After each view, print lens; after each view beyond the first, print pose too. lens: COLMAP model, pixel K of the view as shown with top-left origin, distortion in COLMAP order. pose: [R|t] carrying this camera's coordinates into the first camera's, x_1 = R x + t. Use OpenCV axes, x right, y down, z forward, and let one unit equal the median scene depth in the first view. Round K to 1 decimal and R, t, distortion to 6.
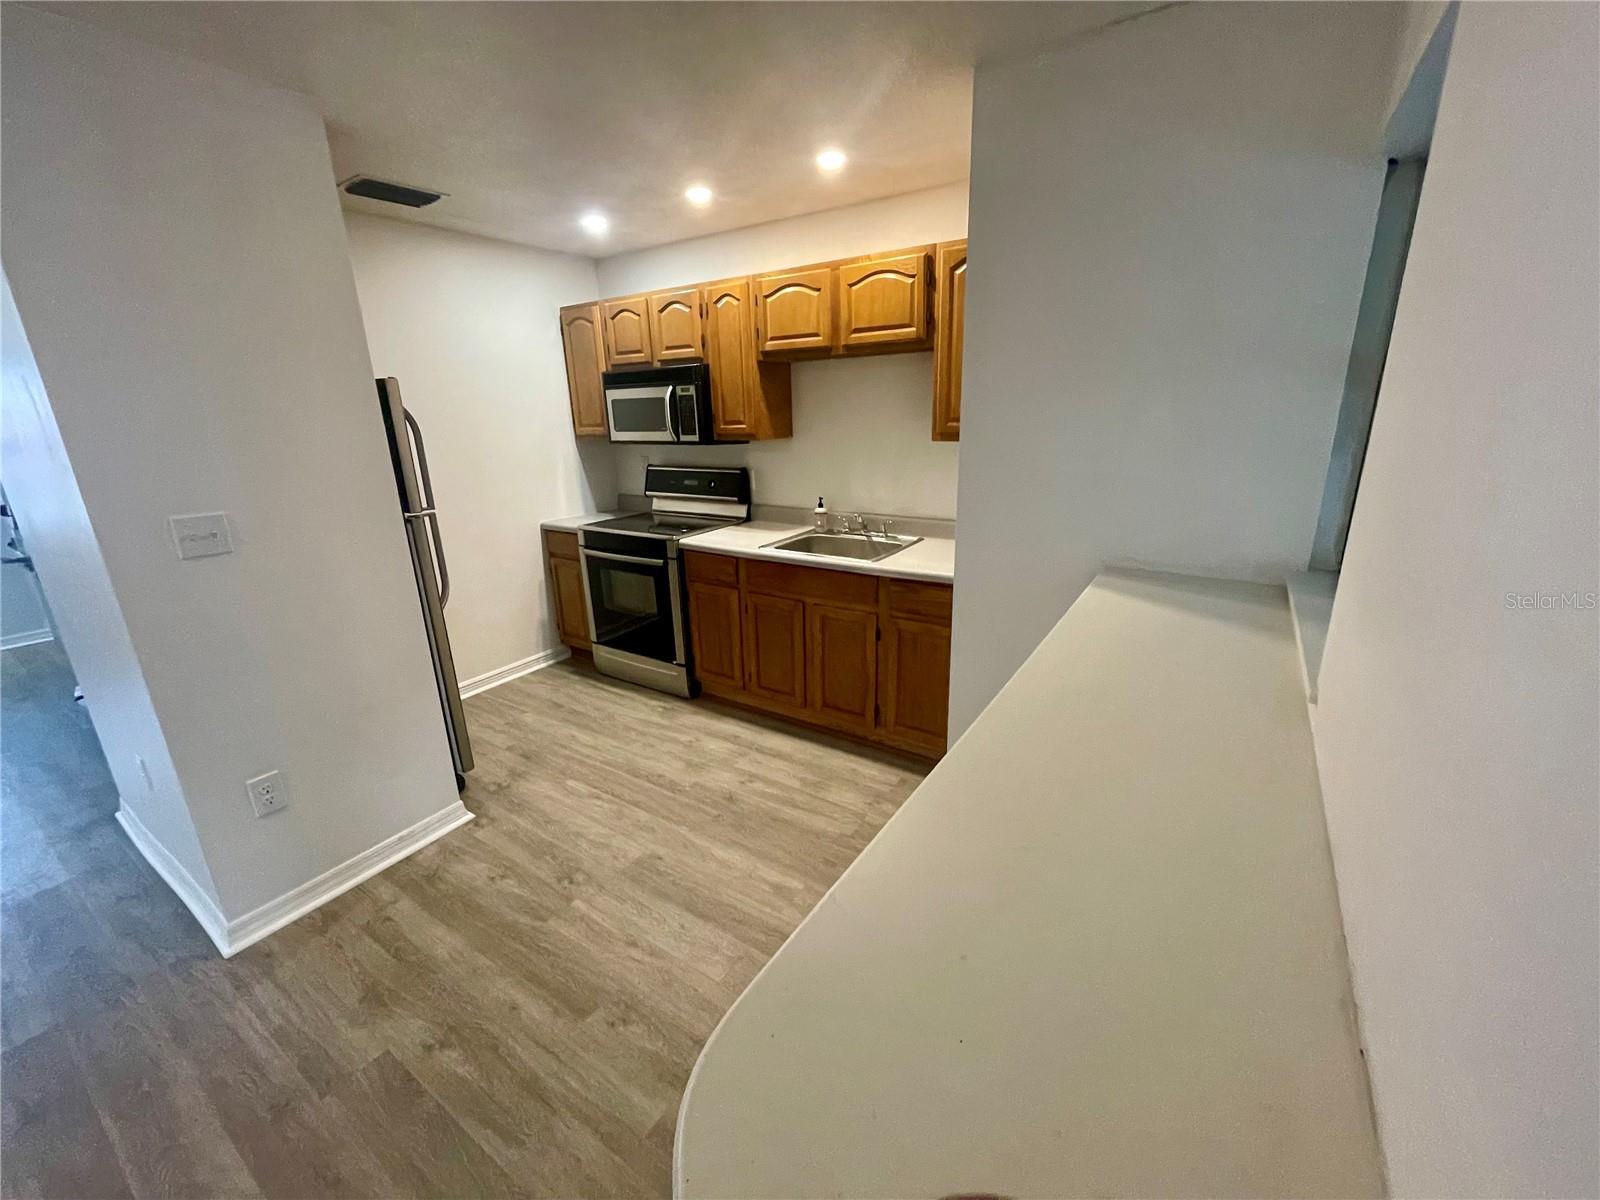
lens RADIAL K [[649.2, 0, 800.0], [0, 649.2, 600.0], [0, 0, 1]] dist [-0.000833, -0.000125]
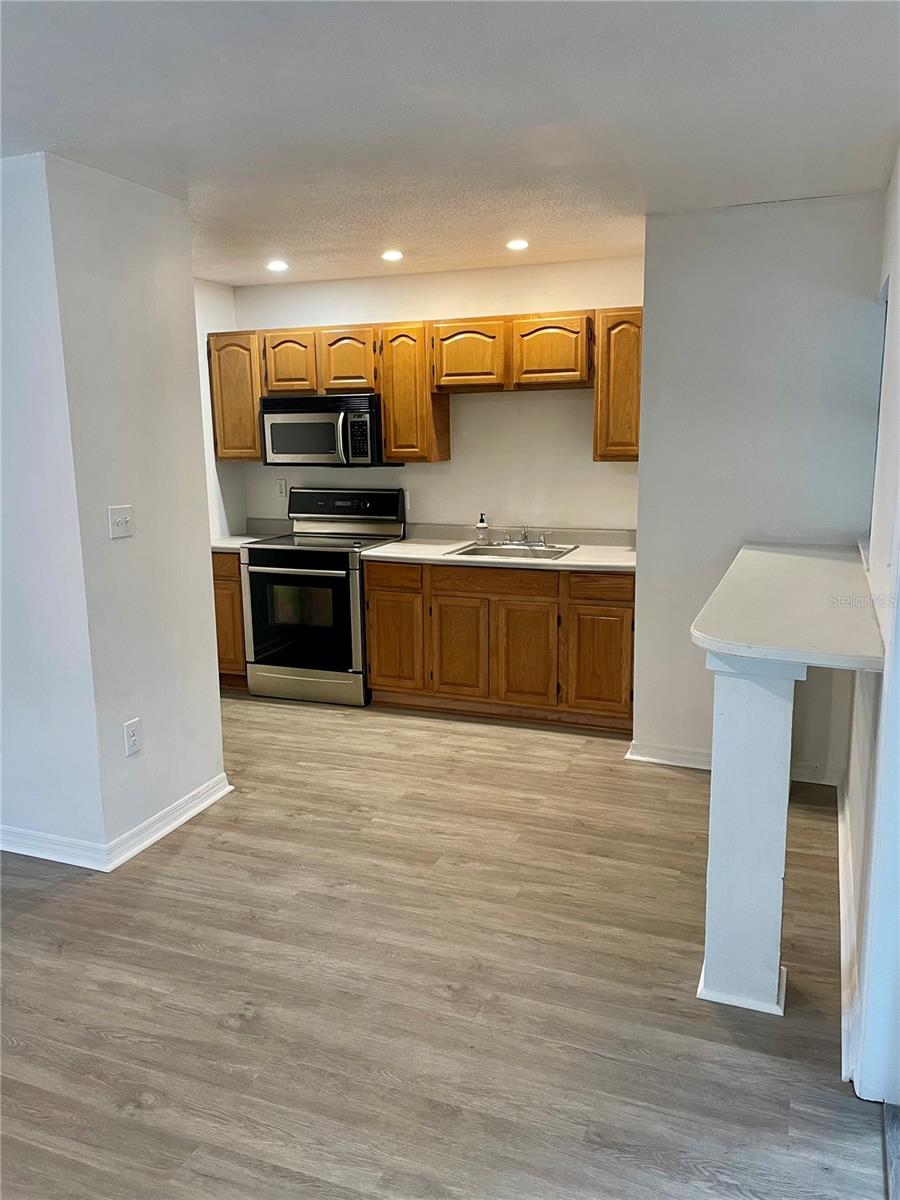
lens RADIAL K [[919.8, 0, 450.0], [0, 919.8, 600.0], [0, 0, 1]] dist [0.115614, -0.110917]
pose [[0.978124, -0.025221, 0.206488, -0.361808], [0.047759, 0.993335, -0.104903, 0.156158], [-0.202466, 0.112470, 0.972809, -0.518986]]
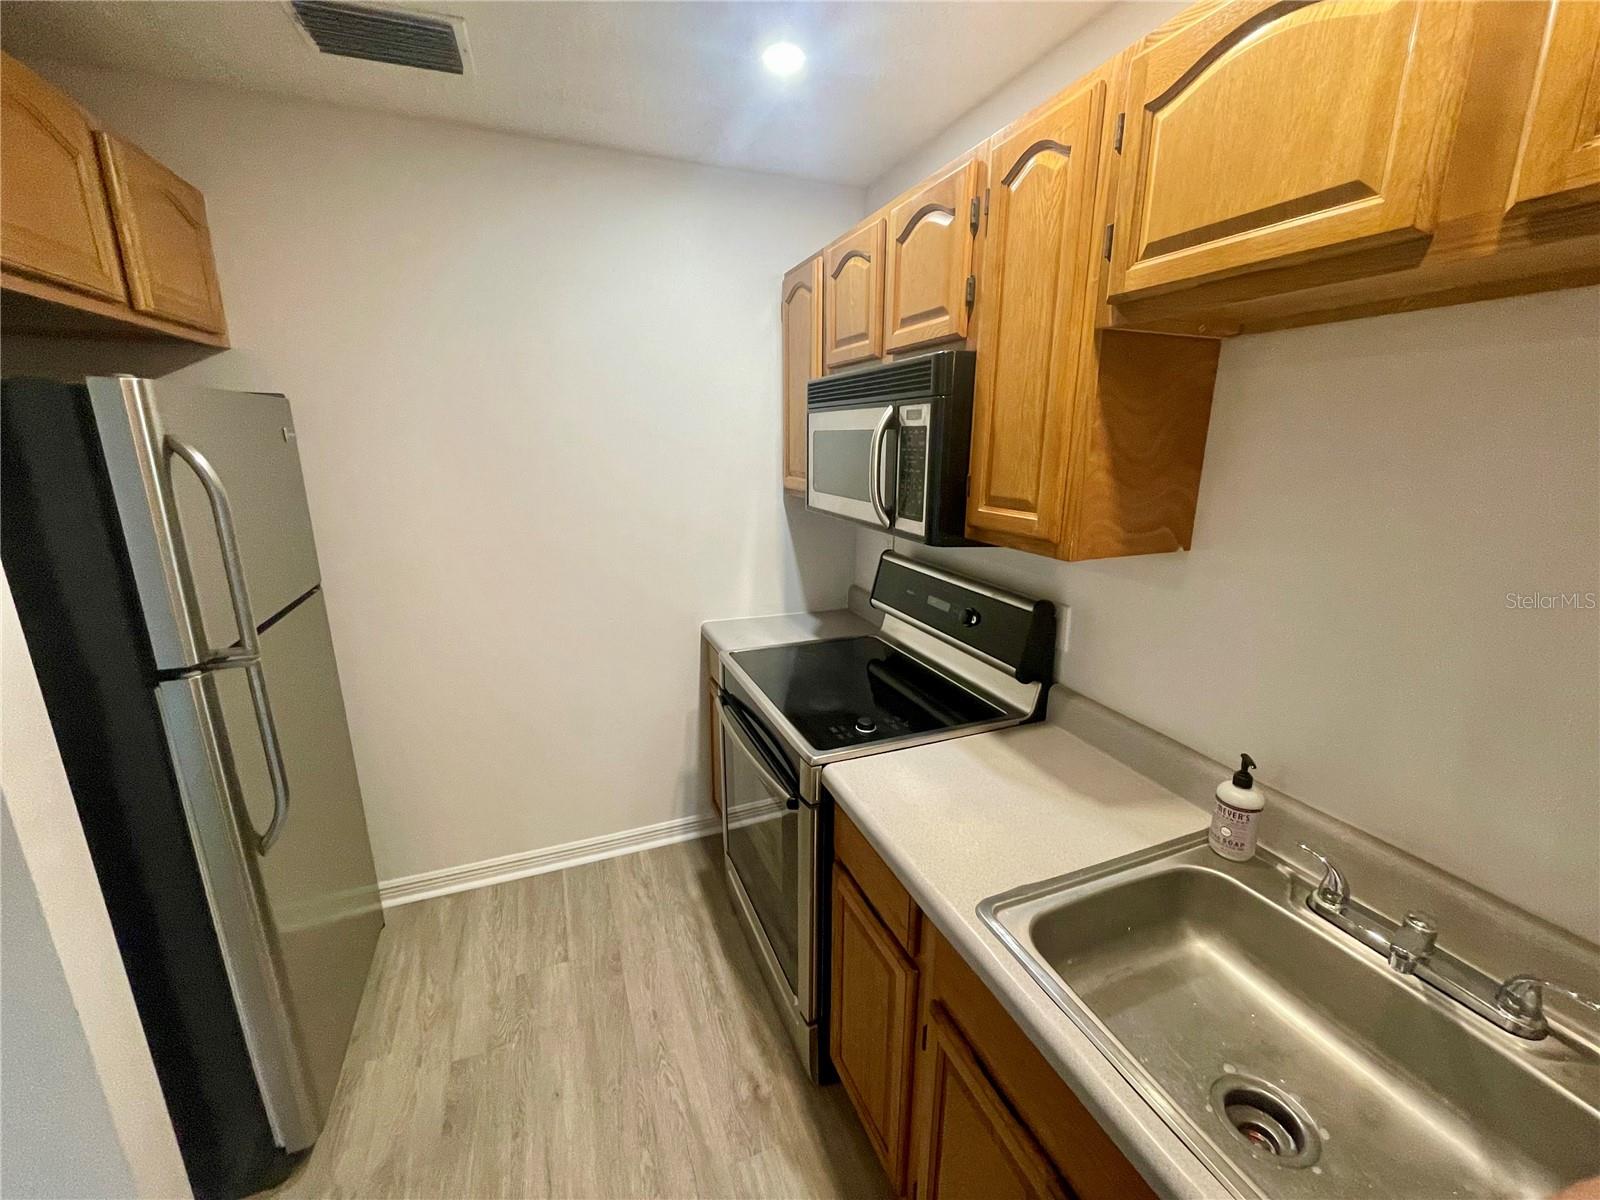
lens RADIAL K [[649.2, 0, 800.0], [0, 649.2, 600.0], [0, 0, 1]] dist [-0.000833, -0.000125]
pose [[0.822694, 0.169387, -0.542663, 0.011499], [-0.189143, 0.981752, 0.019697, -0.204251], [0.536097, 0.086436, 0.839720, 0.629542]]
